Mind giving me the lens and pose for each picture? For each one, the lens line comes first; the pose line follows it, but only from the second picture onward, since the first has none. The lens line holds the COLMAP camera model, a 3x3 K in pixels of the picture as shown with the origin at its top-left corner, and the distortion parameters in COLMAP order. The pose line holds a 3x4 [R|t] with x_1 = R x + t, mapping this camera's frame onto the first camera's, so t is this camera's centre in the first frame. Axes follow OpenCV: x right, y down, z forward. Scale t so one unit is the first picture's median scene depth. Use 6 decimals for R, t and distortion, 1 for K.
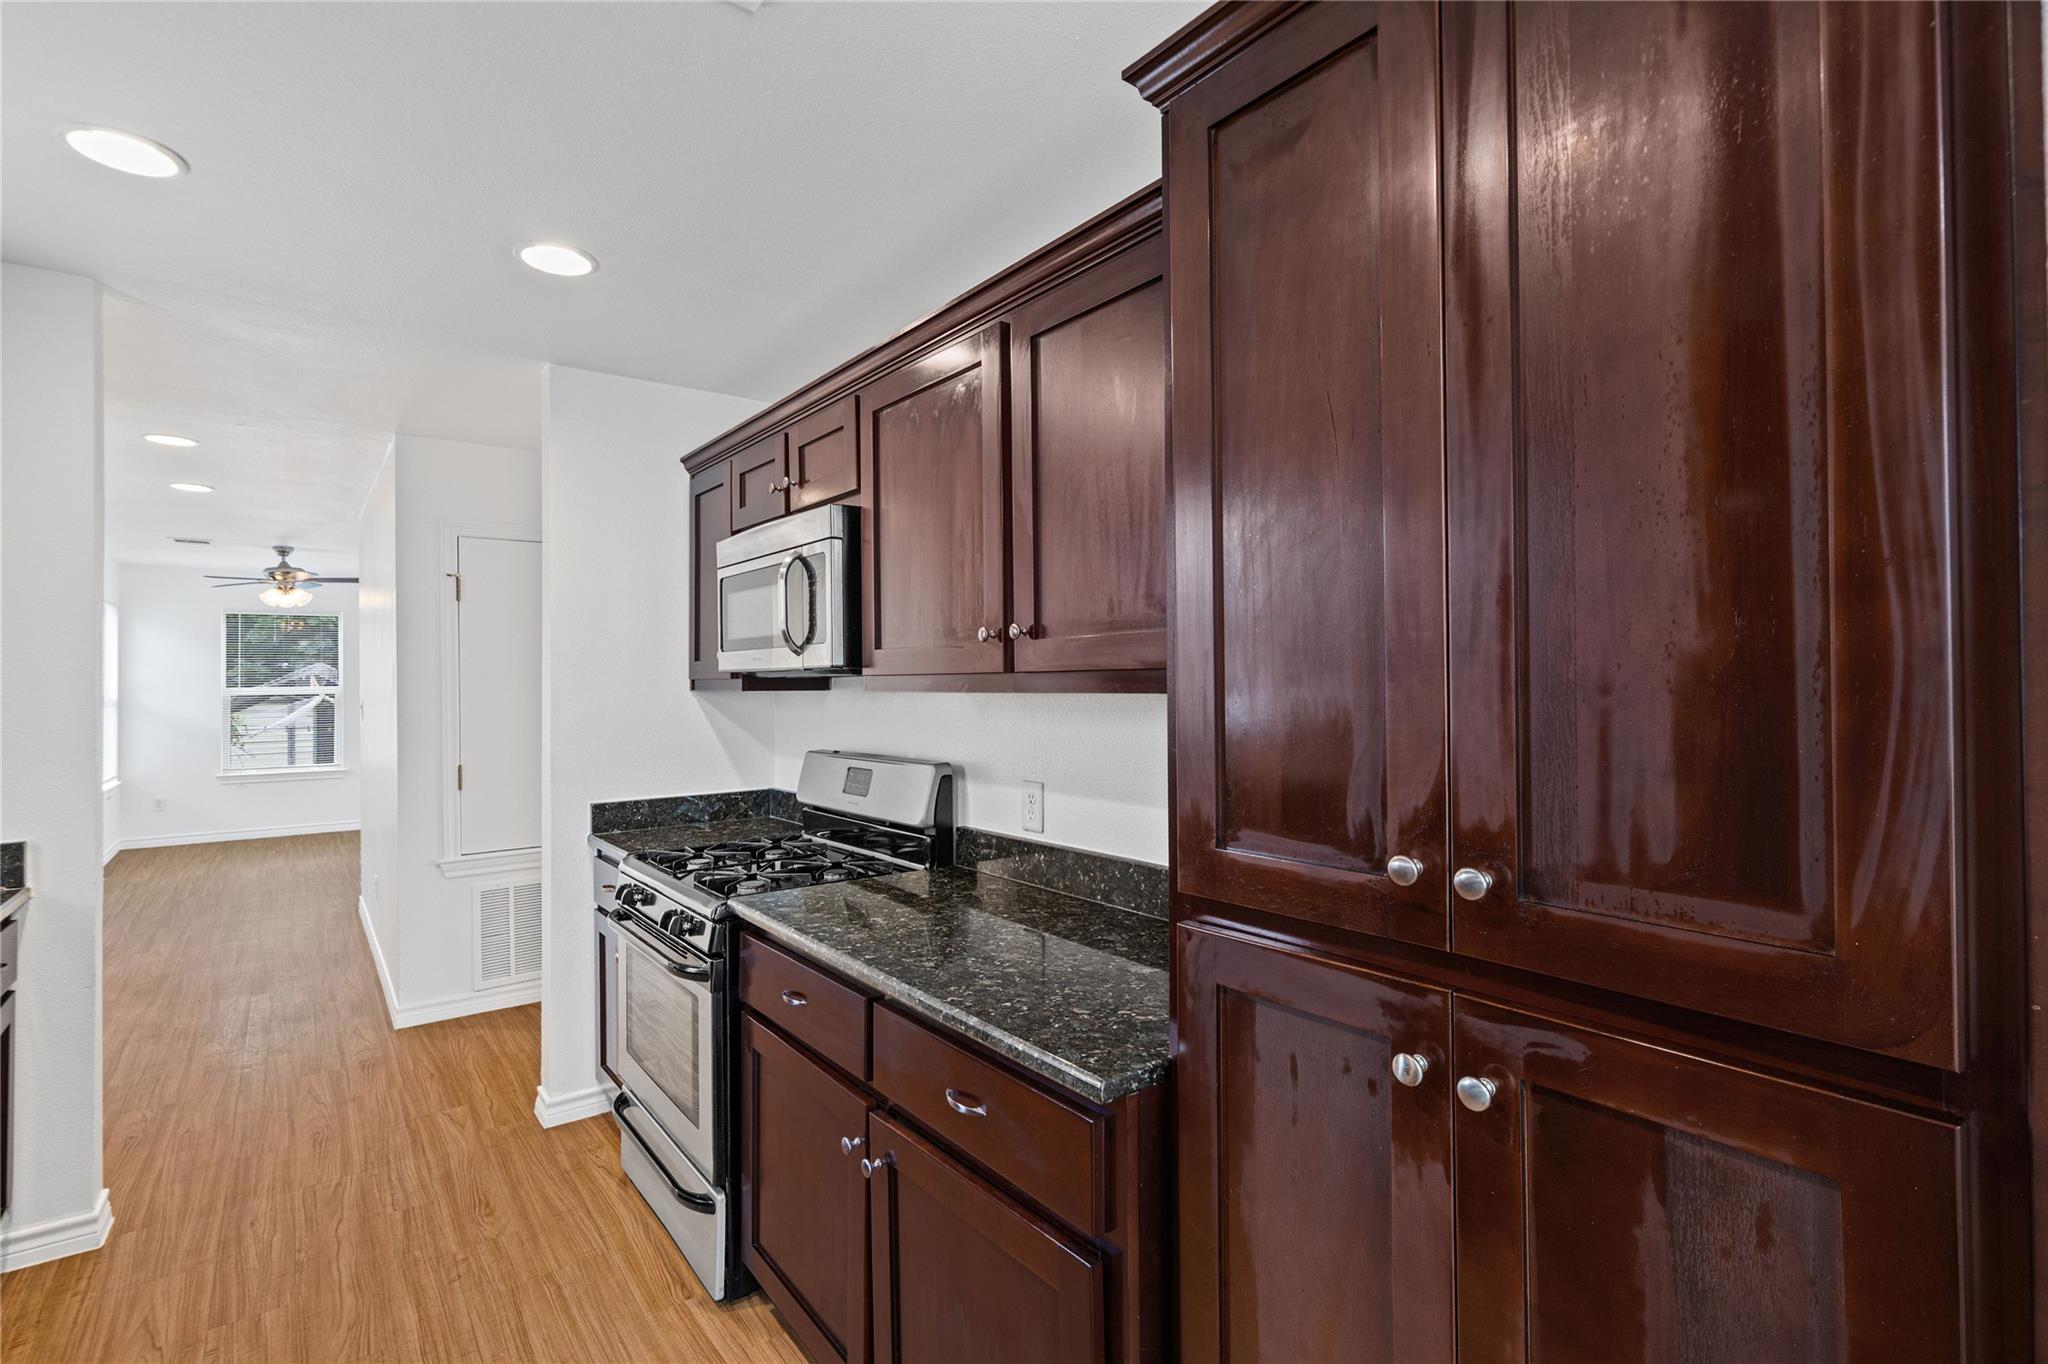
lens RADIAL K [[940.4, 0, 1024.0], [0, 940.4, 660.7], [0, 0, 1]] dist [-0.000090, -0.000309]
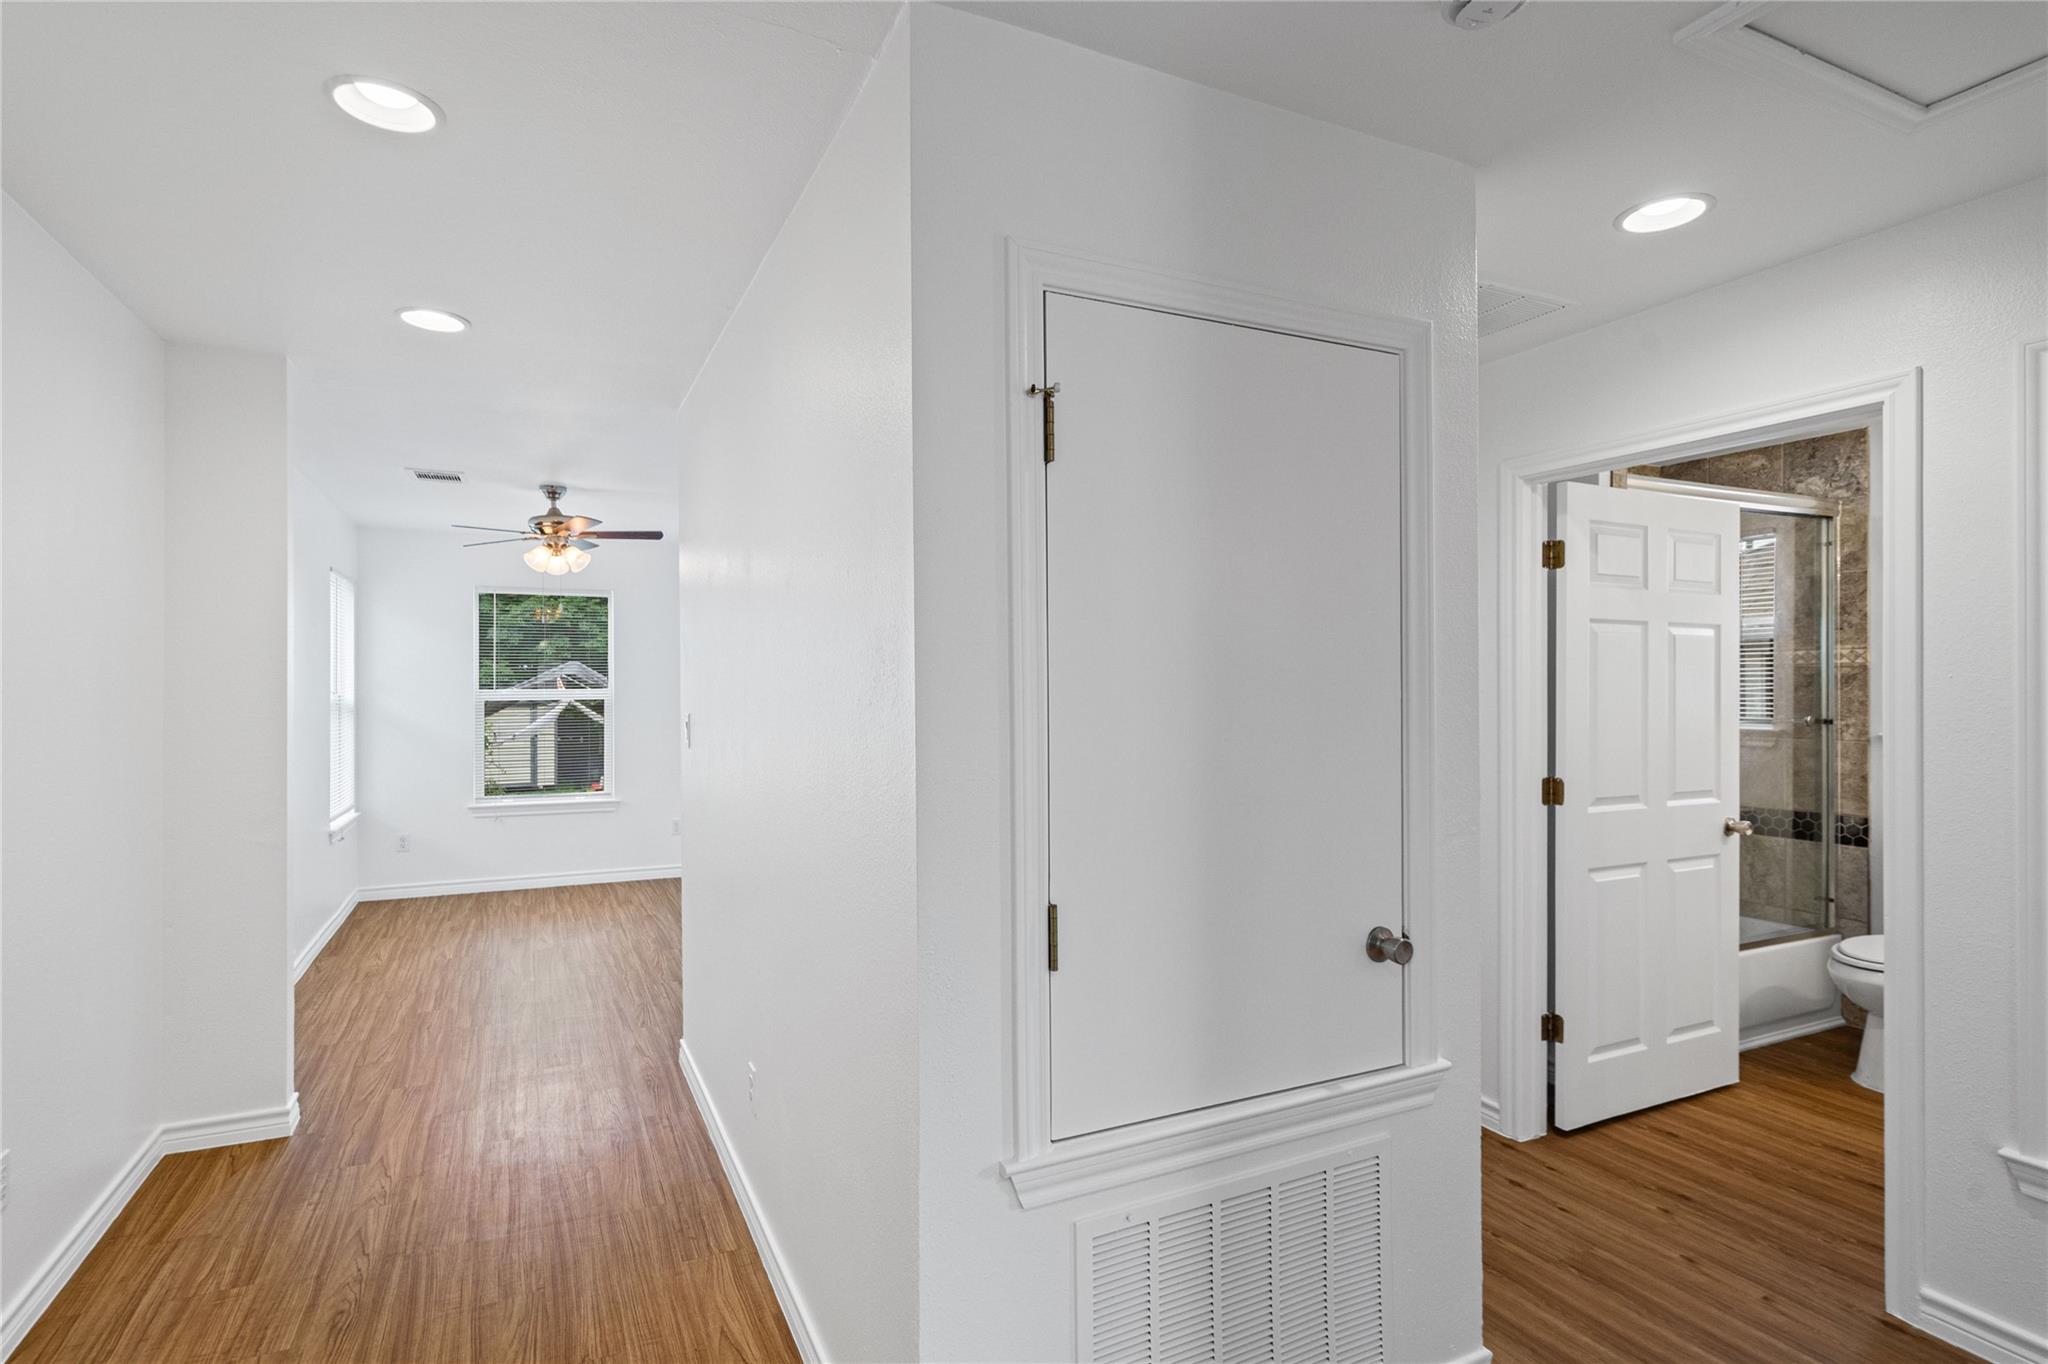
lens RADIAL K [[1021.5, 0, 1008.4], [0, 1021.5, 686.1], [0, 0, 1]] dist [0.015547, 0.000335]
pose [[0.975655, 0.010566, -0.219057, -0.282184], [-0.007028, 0.999832, 0.016922, 0.010179], [0.219199, -0.014971, 0.975565, 0.321783]]
